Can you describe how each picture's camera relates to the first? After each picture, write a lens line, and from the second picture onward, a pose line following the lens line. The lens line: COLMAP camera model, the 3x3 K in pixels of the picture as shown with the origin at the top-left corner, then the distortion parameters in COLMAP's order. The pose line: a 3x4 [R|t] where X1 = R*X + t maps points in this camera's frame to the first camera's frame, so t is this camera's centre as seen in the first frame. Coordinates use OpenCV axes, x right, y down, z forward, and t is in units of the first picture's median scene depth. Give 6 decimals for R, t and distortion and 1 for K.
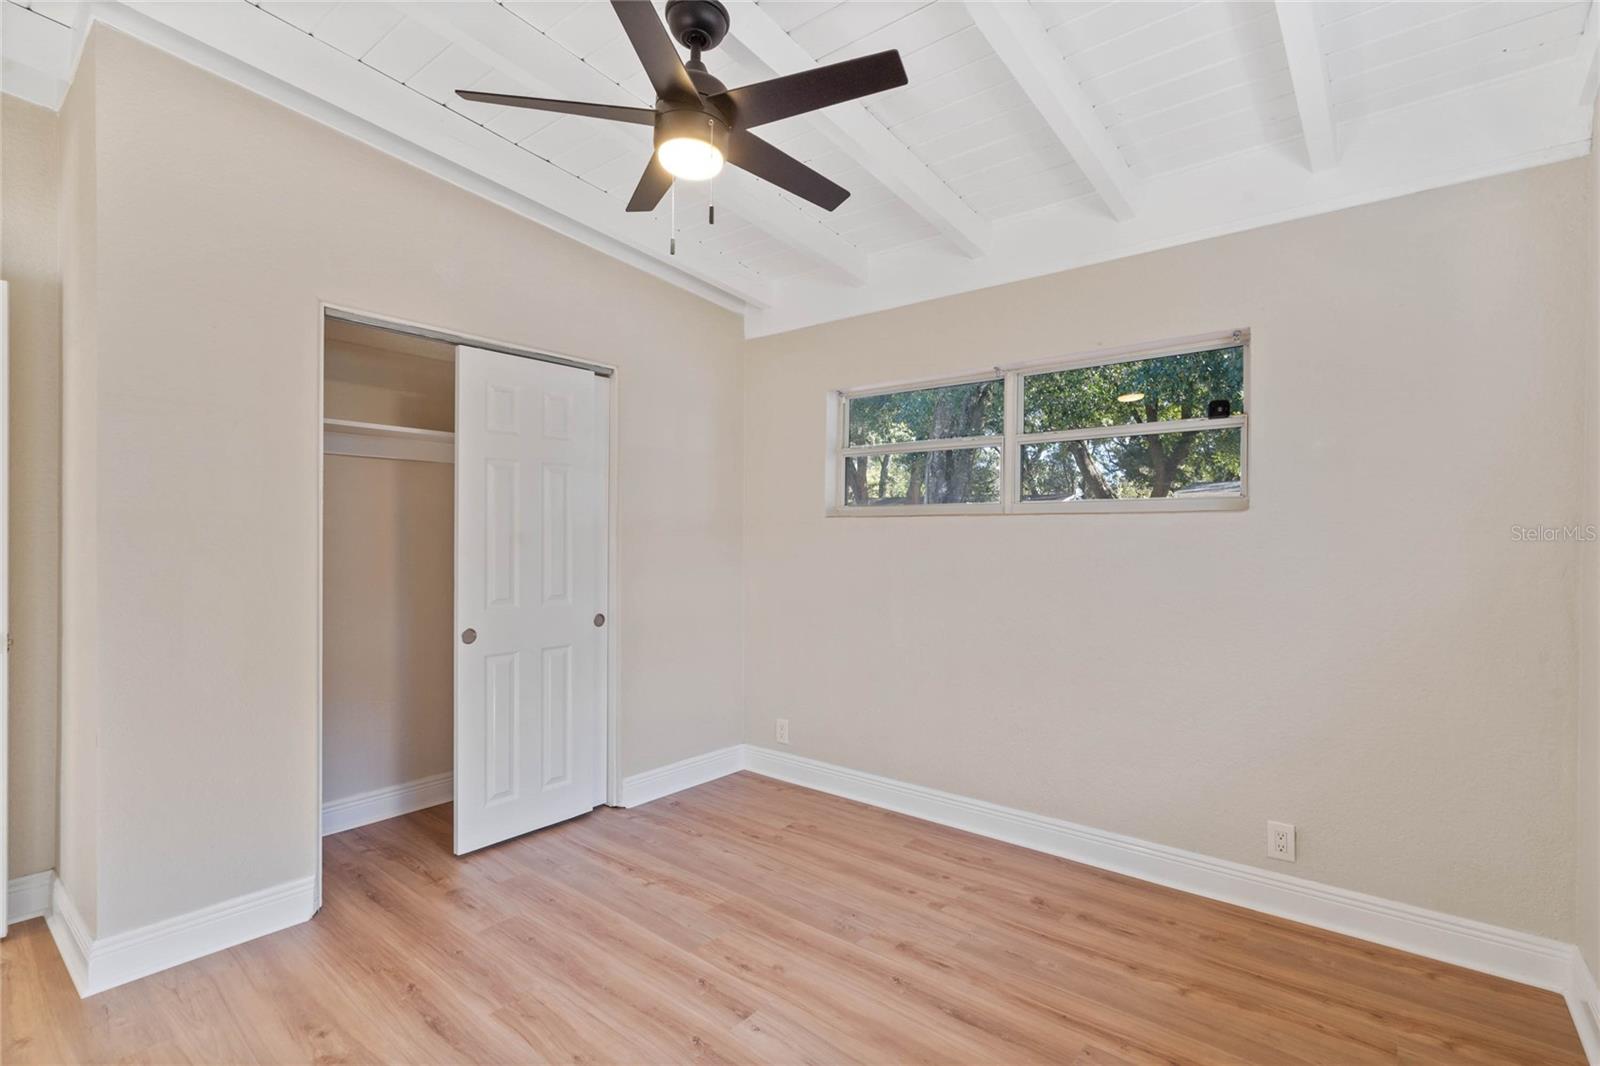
lens RADIAL K [[737.6, 0, 801.6], [0, 737.6, 549.3], [0, 0, 1]] dist [-0.000961, 0.000115]
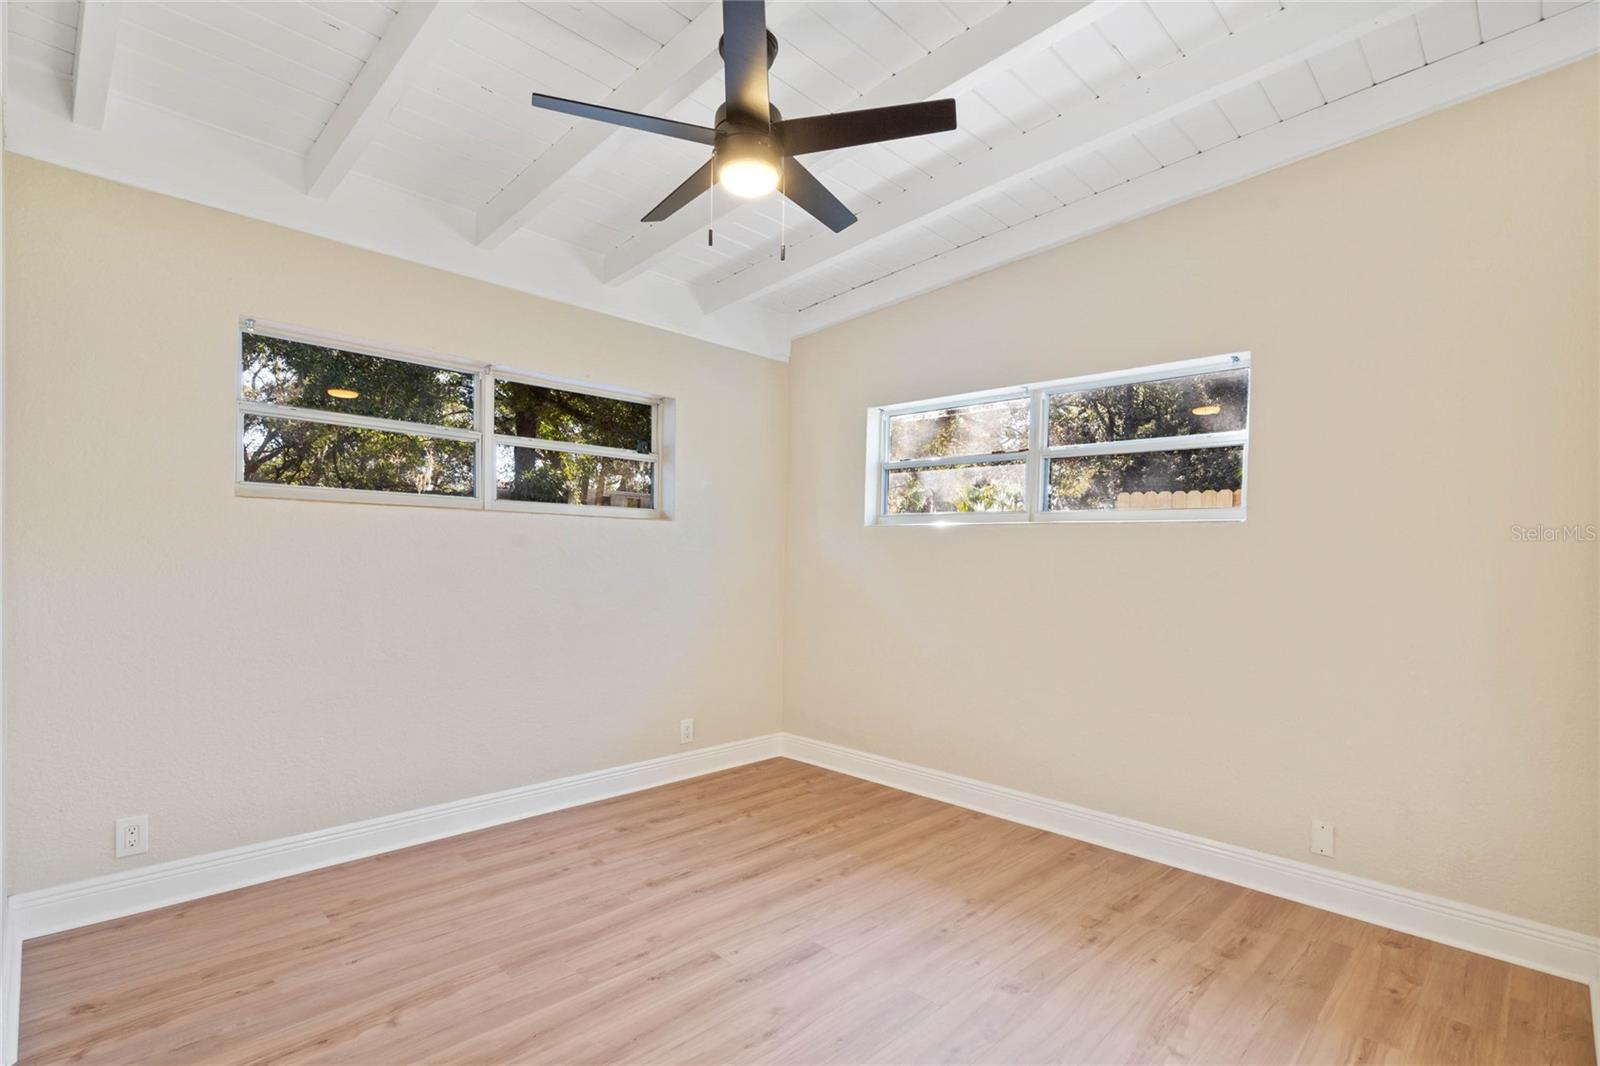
lens RADIAL K [[758.3, 0, 801.5], [0, 758.3, 580.5], [0, 0, 1]] dist [0.001619, 0.000524]
pose [[0.099916, -0.032598, 0.994462, -0.940762], [0.000734, 0.999465, 0.032688, 0.020069], [-0.994996, -0.002536, 0.099886, 0.599946]]
